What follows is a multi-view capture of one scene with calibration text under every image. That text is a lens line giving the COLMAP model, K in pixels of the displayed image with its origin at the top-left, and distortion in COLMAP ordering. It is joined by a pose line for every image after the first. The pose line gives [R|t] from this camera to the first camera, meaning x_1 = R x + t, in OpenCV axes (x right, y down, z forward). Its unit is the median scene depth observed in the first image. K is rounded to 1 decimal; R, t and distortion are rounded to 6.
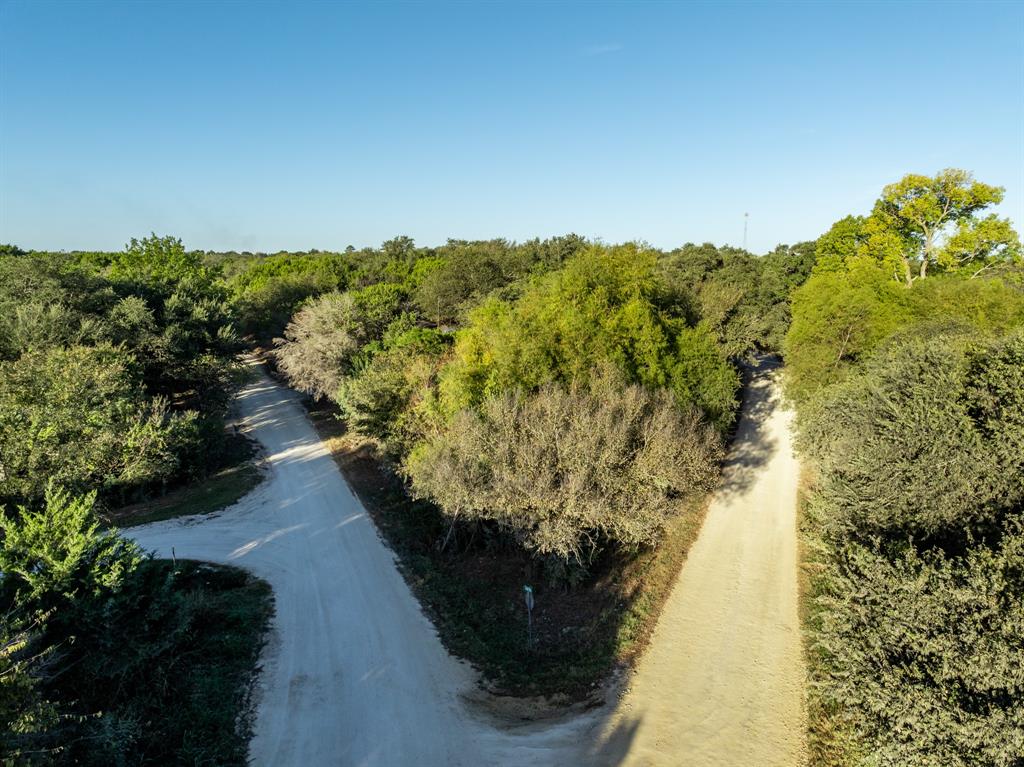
lens RADIAL K [[719.8, 0, 512.6], [0, 719.8, 380.5], [0, 0, 1]] dist [-0.029705, 0.015996]
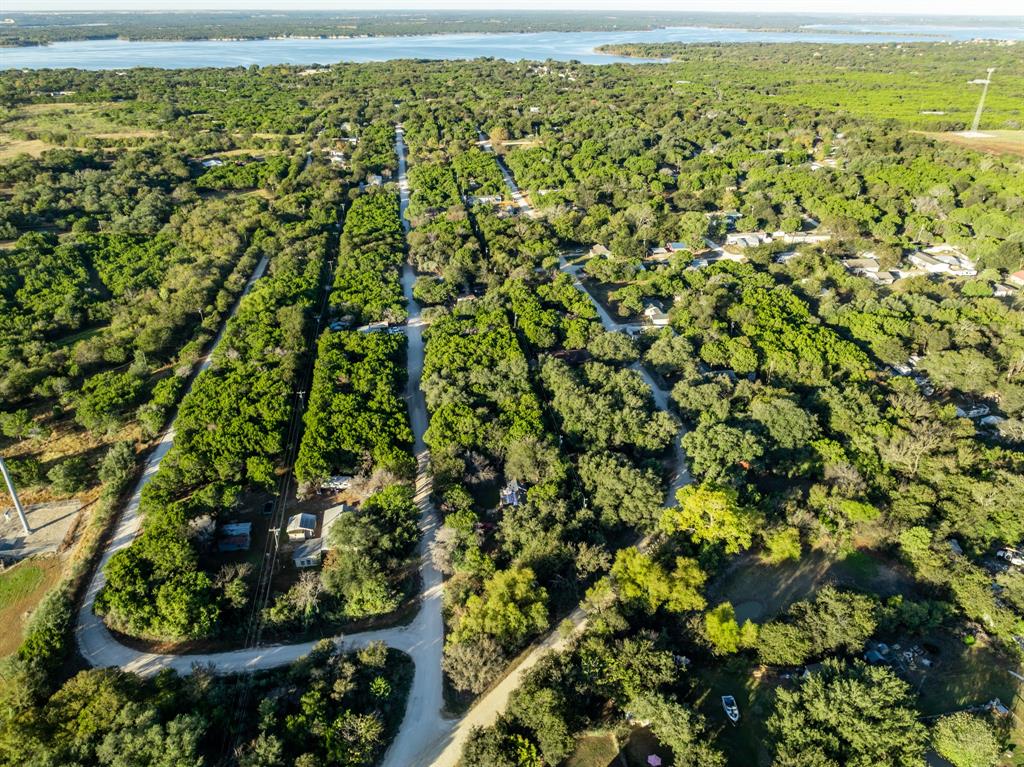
lens RADIAL K [[719.8, 0, 512.6], [0, 719.8, 380.5], [0, 0, 1]] dist [-0.029705, 0.015996]
pose [[0.950597, 0.137343, -0.278391, 1.412179], [-0.040260, 0.943774, 0.328132, -3.253309], [0.307805, -0.300713, 0.902678, -2.654096]]
